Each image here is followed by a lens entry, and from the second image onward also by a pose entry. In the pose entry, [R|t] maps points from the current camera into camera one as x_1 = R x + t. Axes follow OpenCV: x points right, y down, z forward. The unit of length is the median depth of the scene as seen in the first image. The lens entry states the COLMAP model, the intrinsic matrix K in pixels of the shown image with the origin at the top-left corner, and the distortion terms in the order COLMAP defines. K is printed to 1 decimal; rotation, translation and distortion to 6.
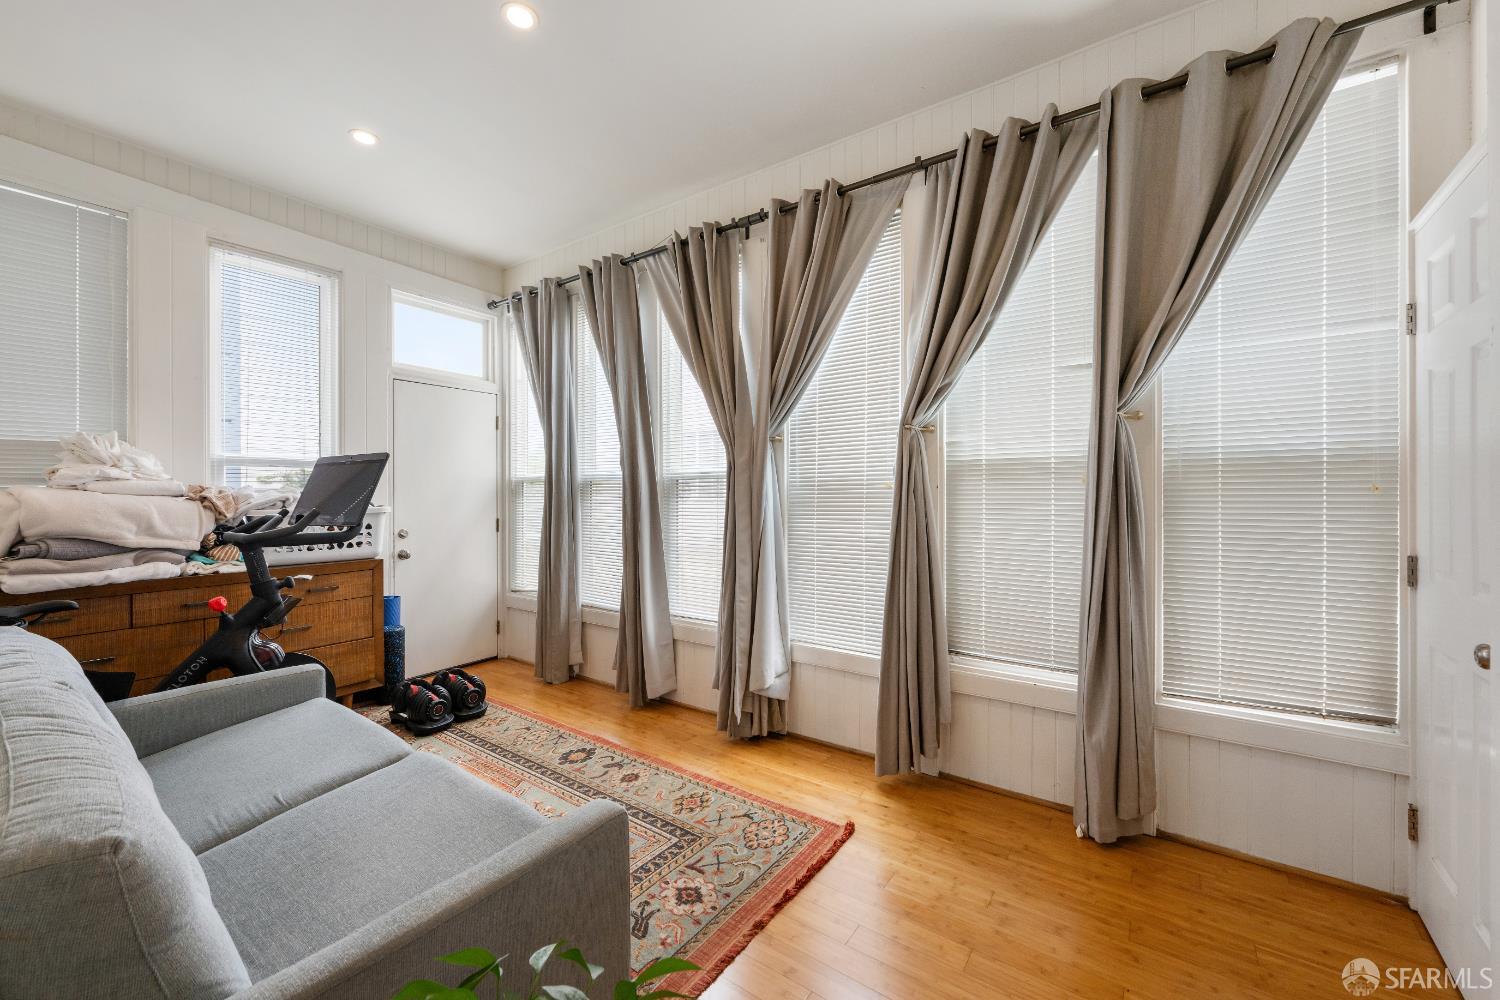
lens RADIAL K [[595.1, 0, 750.5], [0, 595.1, 493.6], [0, 0, 1]] dist [-0.008773, 0.000390]
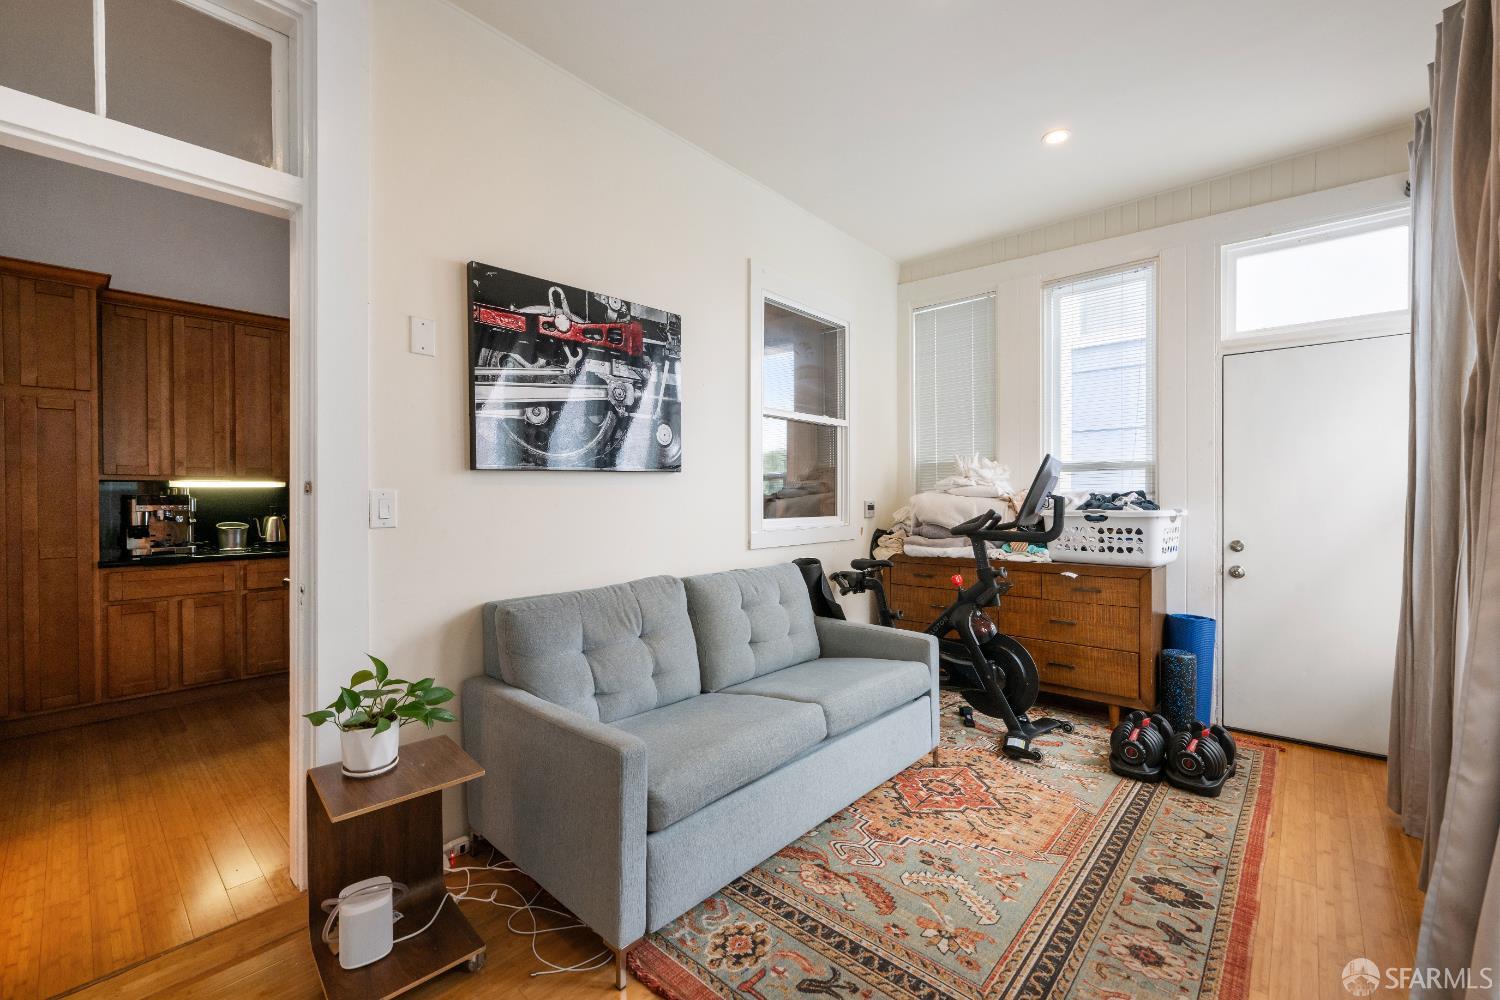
lens RADIAL K [[627.7, 0, 755.8], [0, 627.7, 503.0], [0, 0, 1]] dist [-0.014396, 0.000139]
pose [[-0.142948, 0.008785, -0.989691, 0.705347], [-0.000637, 0.999960, 0.008968, 0.005717], [0.989730, 0.001912, -0.142936, 1.000450]]
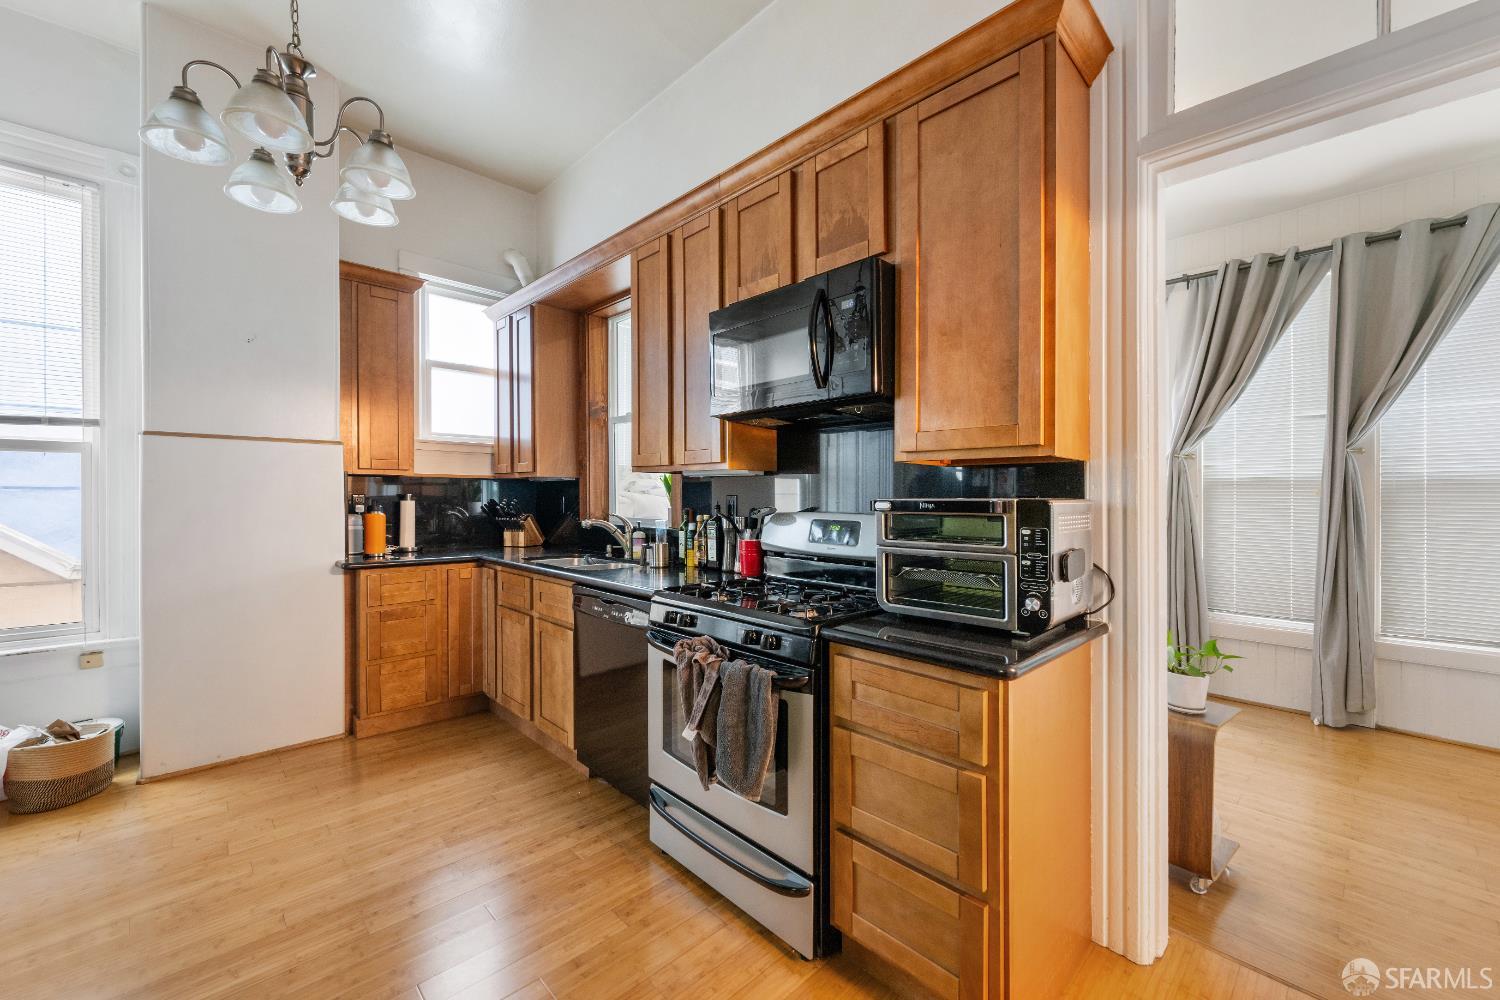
lens RADIAL K [[595.1, 0, 755.6], [0, 595.1, 496.0], [0, 0, 1]] dist [-0.008773, 0.000390]
pose [[0.974393, -0.000055, -0.224850, -0.460505], [0.000511, 0.999998, 0.001967, -0.018626], [0.224849, -0.002031, 0.974391, -0.726897]]
